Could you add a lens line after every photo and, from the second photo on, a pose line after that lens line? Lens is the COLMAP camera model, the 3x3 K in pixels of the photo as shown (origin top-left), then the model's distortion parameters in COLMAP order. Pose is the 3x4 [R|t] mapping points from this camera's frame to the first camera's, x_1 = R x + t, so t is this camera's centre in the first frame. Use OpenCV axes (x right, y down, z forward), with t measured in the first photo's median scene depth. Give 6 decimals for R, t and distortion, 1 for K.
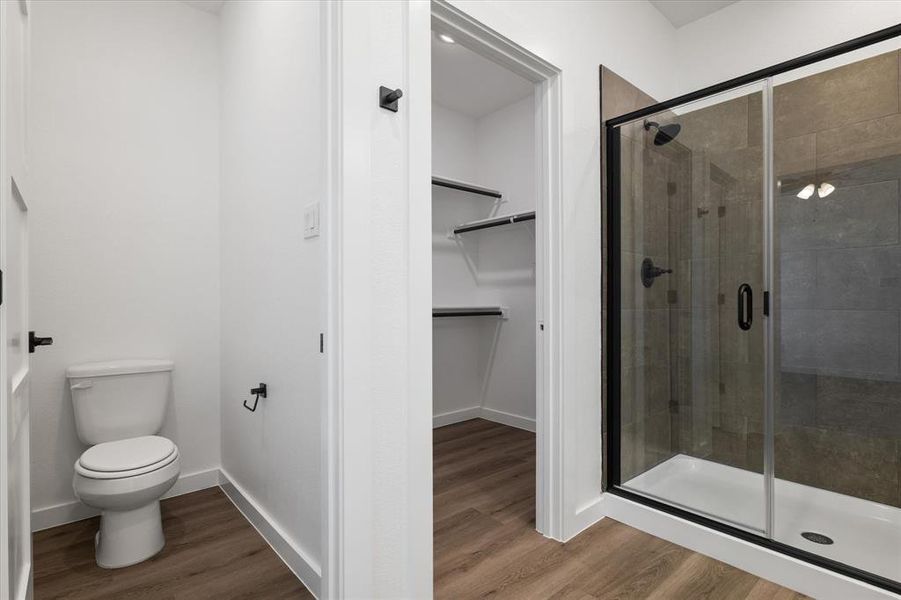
lens RADIAL K [[438.9, 0, 450.5], [0, 438.9, 300.0], [0, 0, 1]] dist [0.000706, -0.000261]
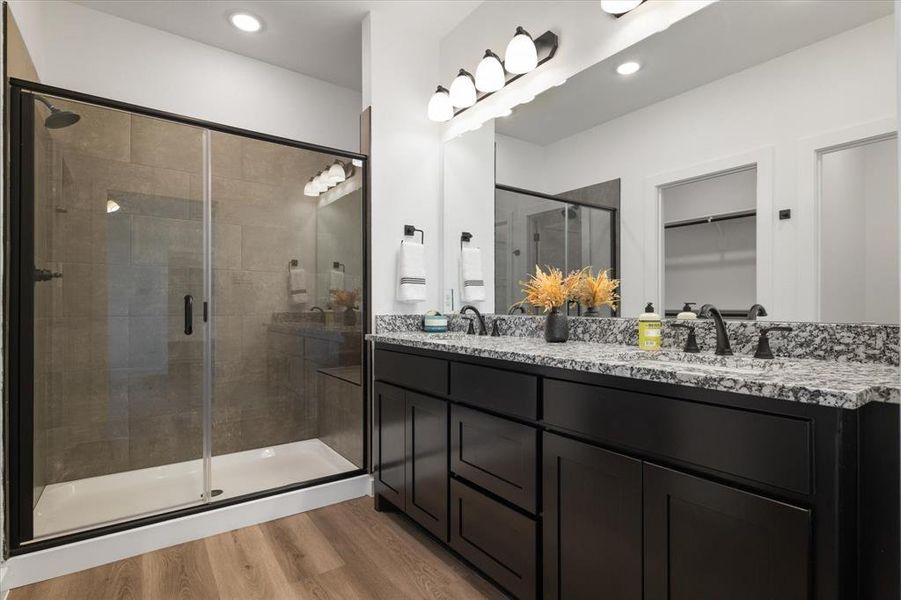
lens RADIAL K [[423.8, 0, 452.2], [0, 423.8, 304.9], [0, 0, 1]] dist [0.001973, 0.000346]
pose [[0.122155, 0.009140, 0.992469, -0.349993], [-0.001665, 0.999958, -0.009004, -0.001257], [-0.992510, -0.000553, 0.122165, 0.164157]]
